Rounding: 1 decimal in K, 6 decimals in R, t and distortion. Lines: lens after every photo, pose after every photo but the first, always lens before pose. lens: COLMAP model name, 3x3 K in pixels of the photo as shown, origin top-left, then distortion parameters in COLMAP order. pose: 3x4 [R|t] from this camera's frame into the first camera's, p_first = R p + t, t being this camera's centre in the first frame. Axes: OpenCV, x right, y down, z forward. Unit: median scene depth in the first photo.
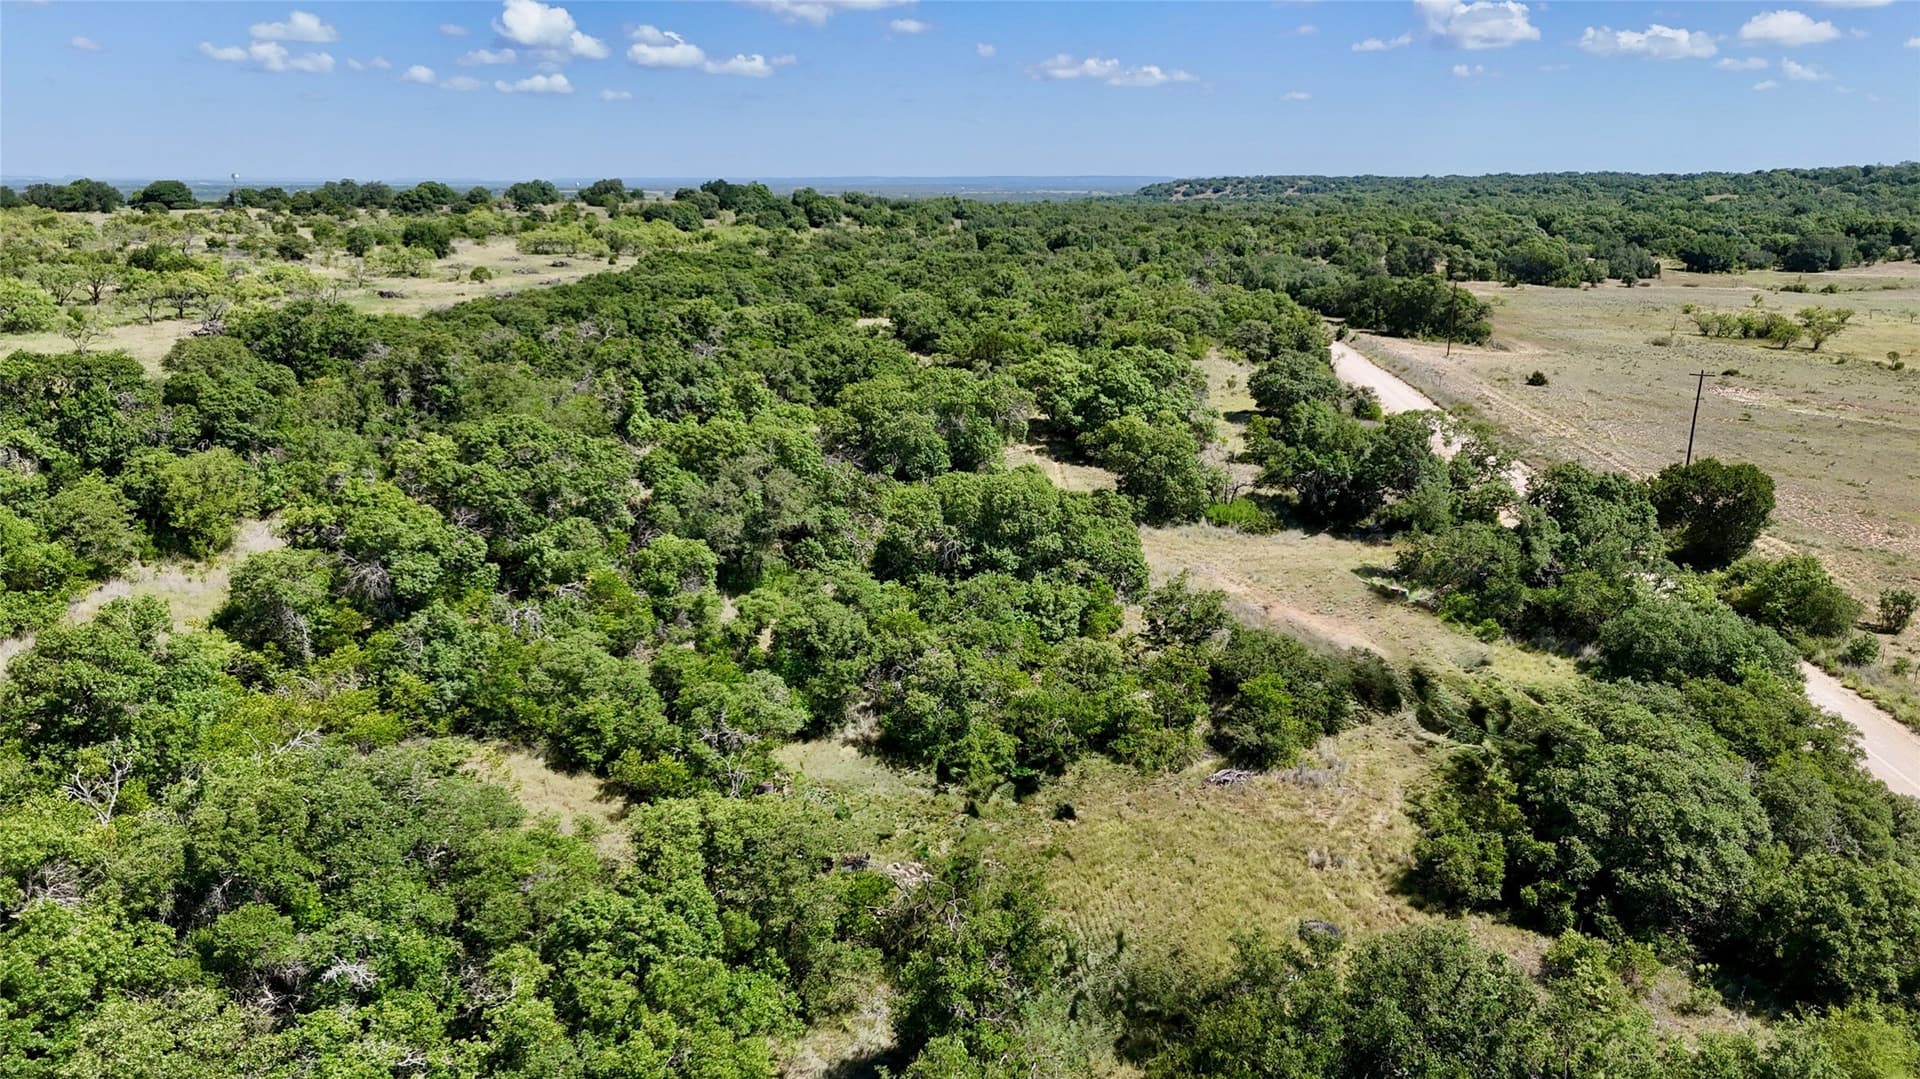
lens RADIAL K [[1444.0, 0, 961.8], [0, 1444.0, 535.1], [0, 0, 1]] dist [0.072860, -0.060302]
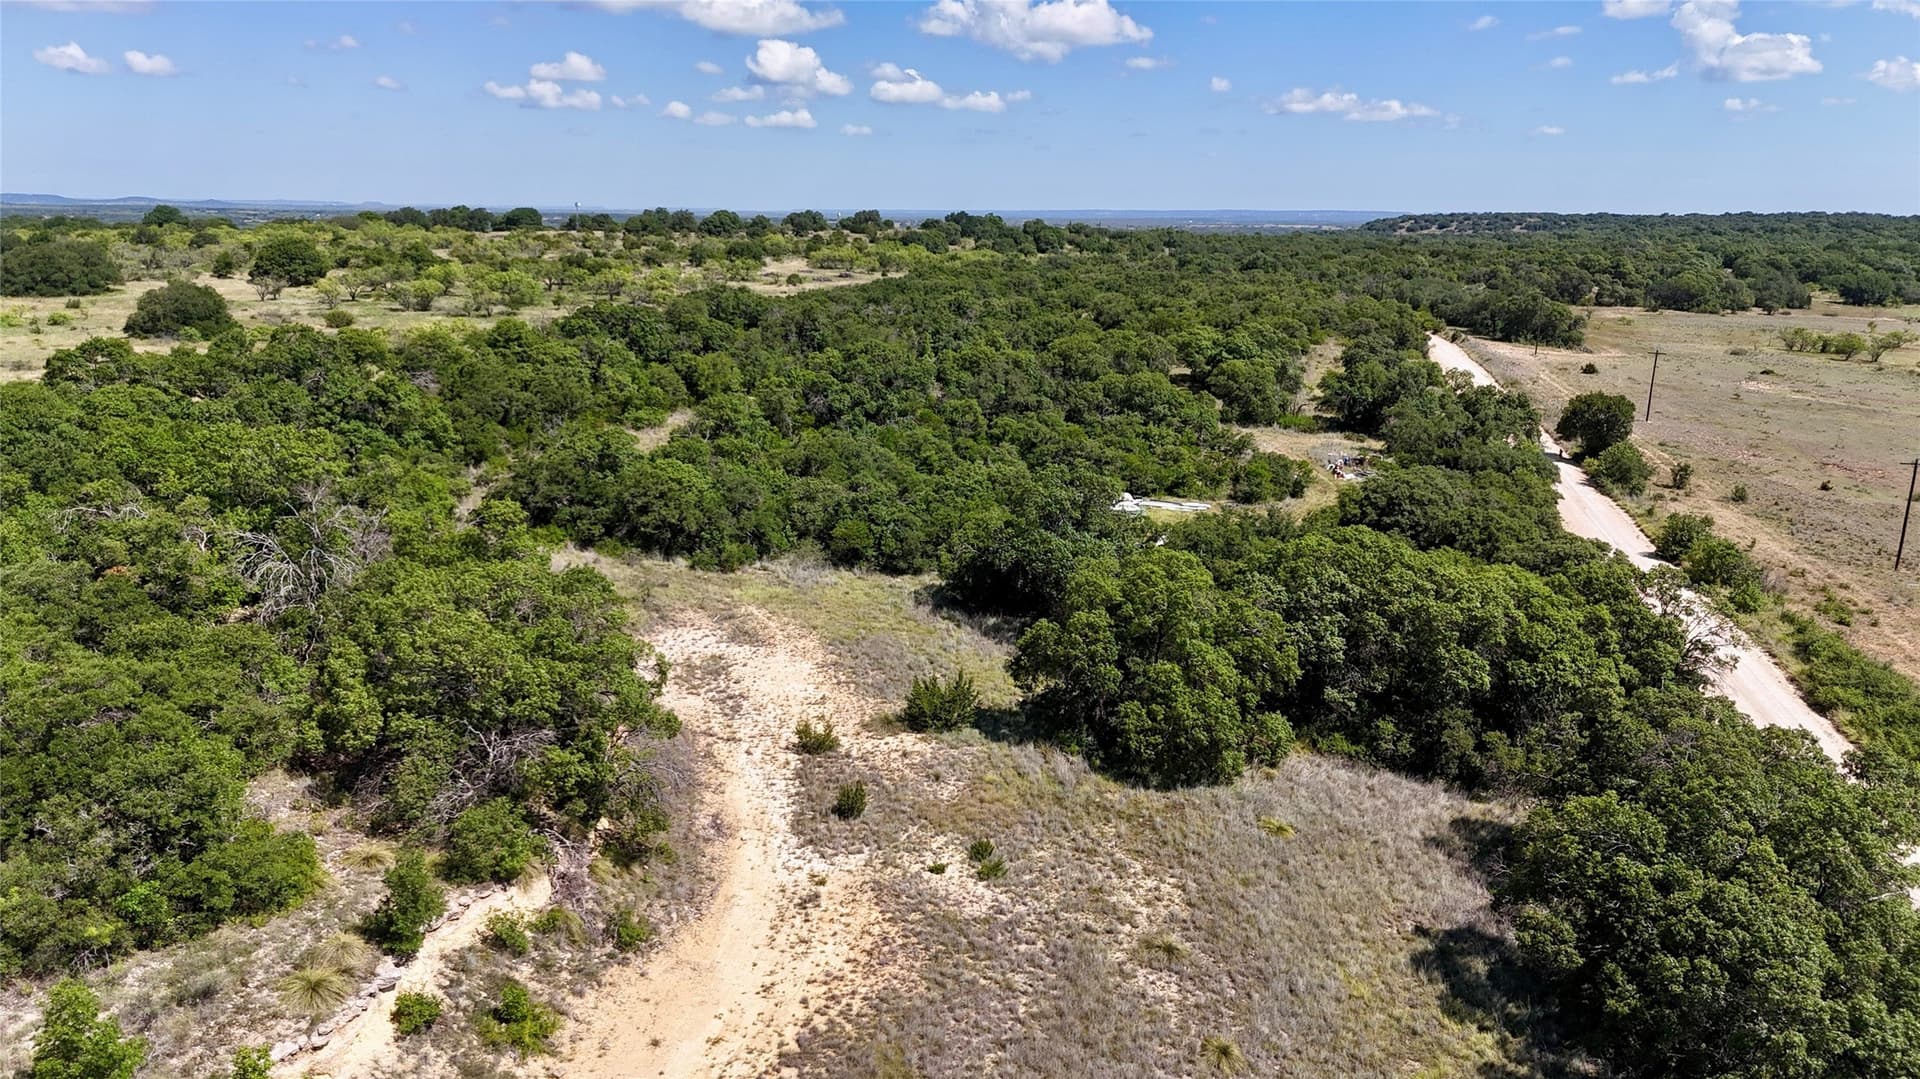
lens RADIAL K [[1444.0, 0, 965.2], [0, 1444.0, 521.6], [0, 0, 1]] dist [0.072860, -0.060302]
pose [[0.988613, 0.042992, -0.144209, 0.019361], [-0.047311, 0.998525, -0.026649, 0.047176], [0.142851, 0.033169, 0.989188, -0.190831]]
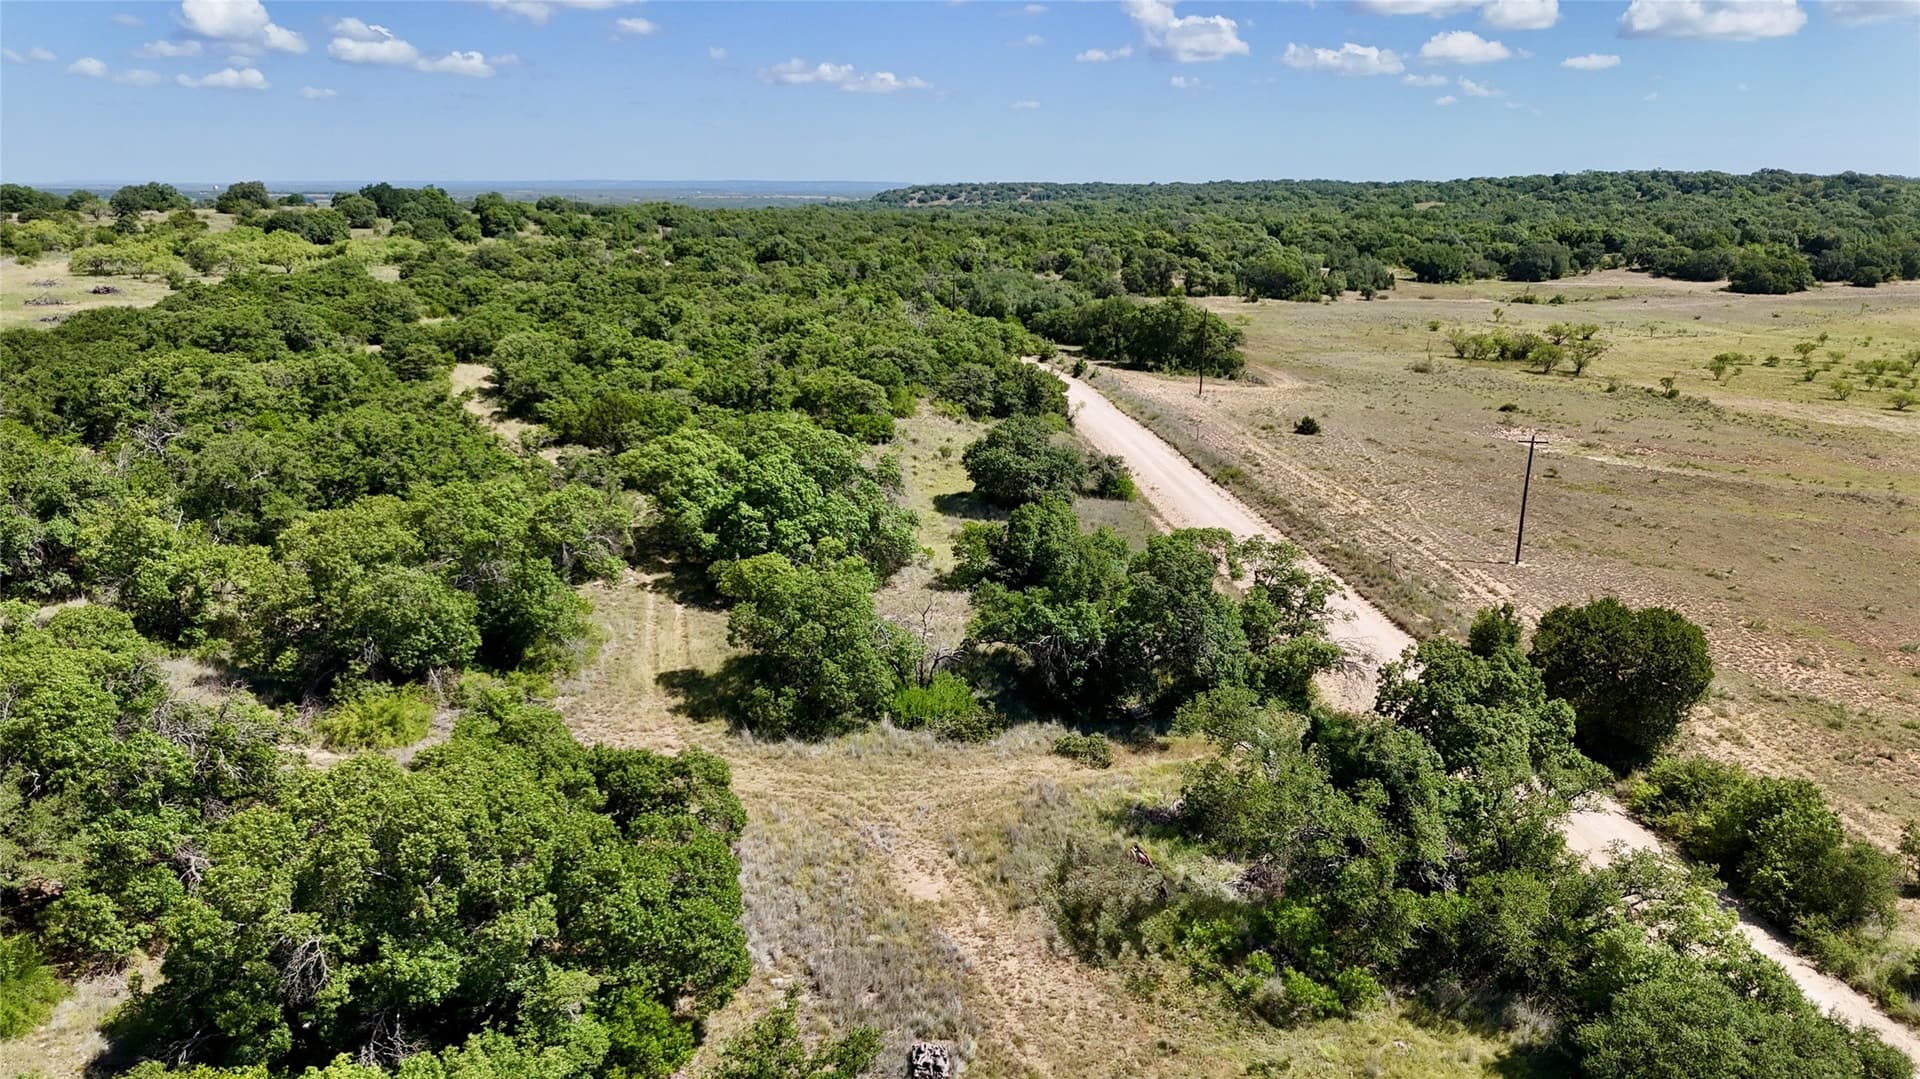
lens RADIAL K [[1444.0, 0, 960.8], [0, 1444.0, 539.2], [0, 0, 1]] dist [0.072860, -0.060302]
pose [[0.985002, -0.040529, 0.167715, 0.029311], [0.040640, 0.999170, 0.002771, -0.027505], [-0.167688, 0.004086, 0.985832, 0.111289]]
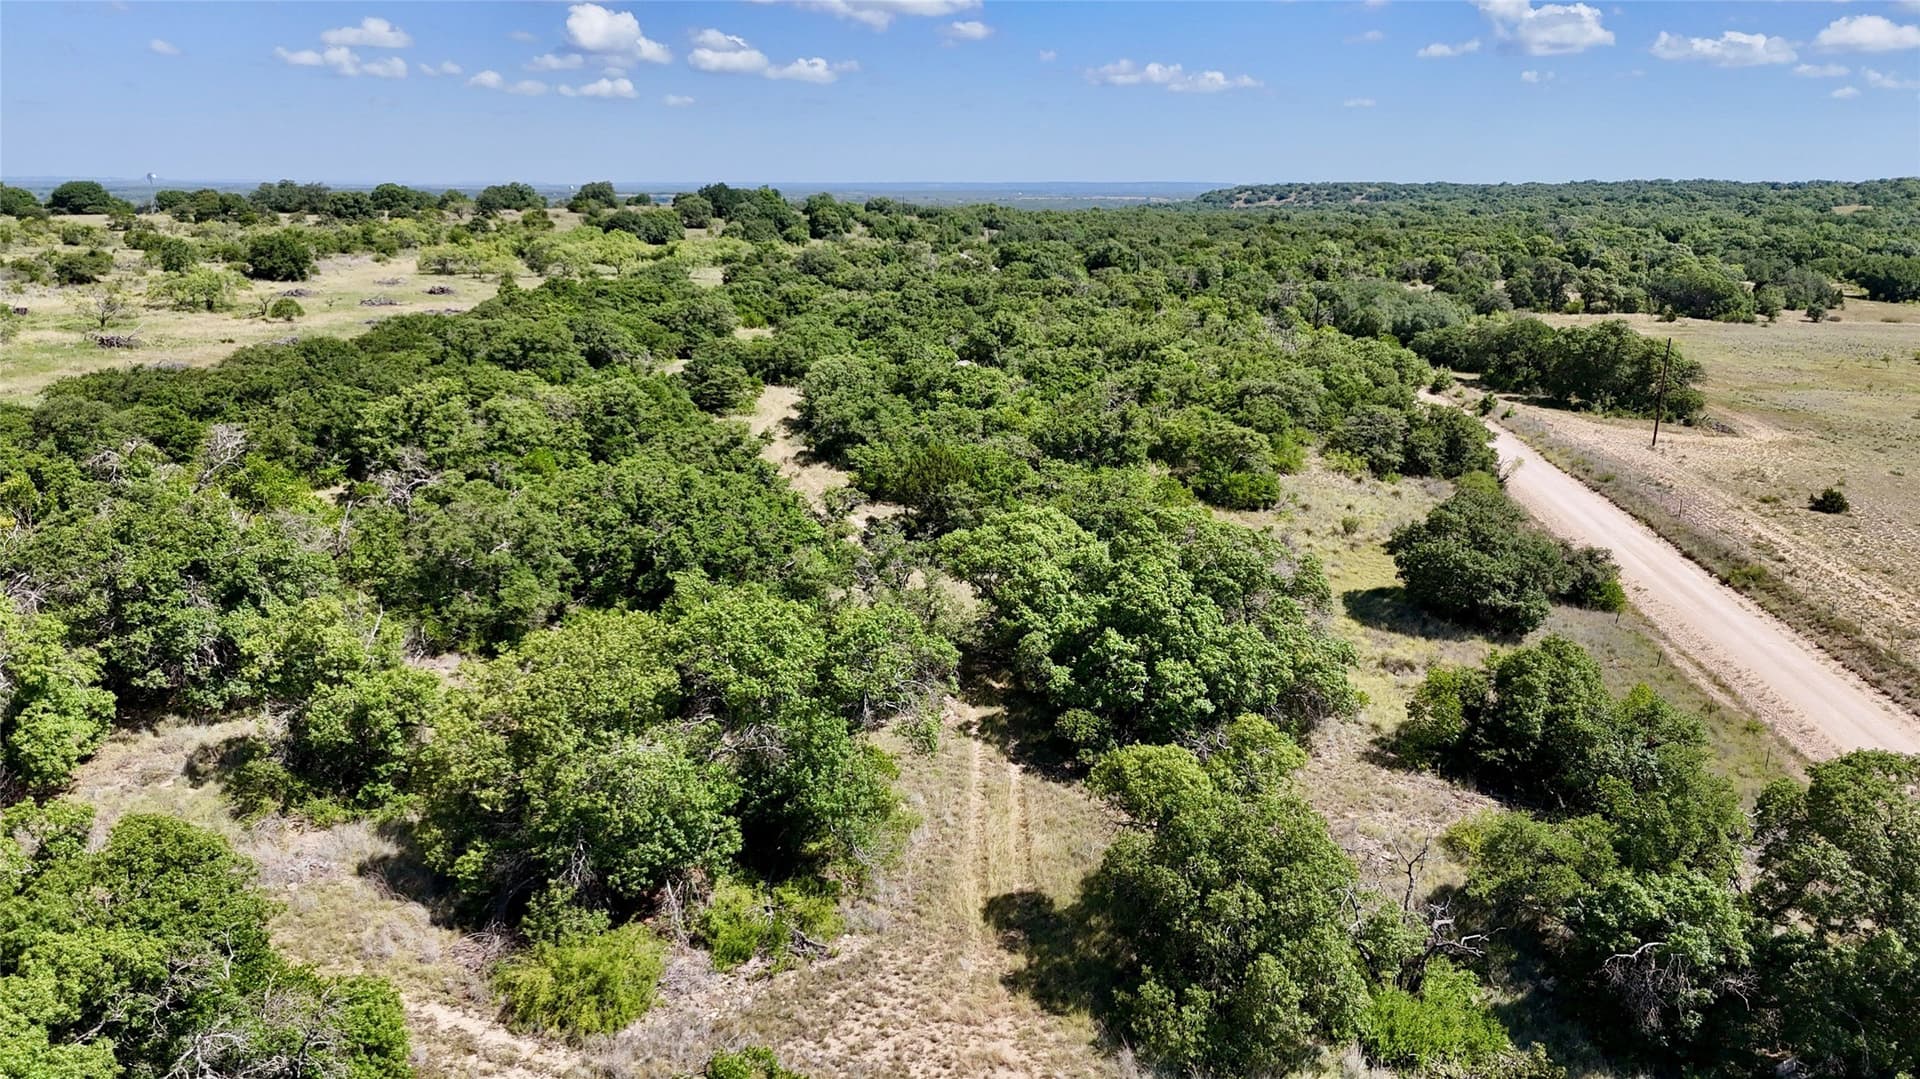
lens RADIAL K [[1444.0, 0, 958.0], [0, 1444.0, 536.2], [0, 0, 1]] dist [0.072860, -0.060302]
pose [[0.999113, 0.014627, -0.039480, 0.022791], [-0.014735, 0.999888, -0.002426, -0.044455], [0.039441, 0.003005, 0.999217, 0.183757]]
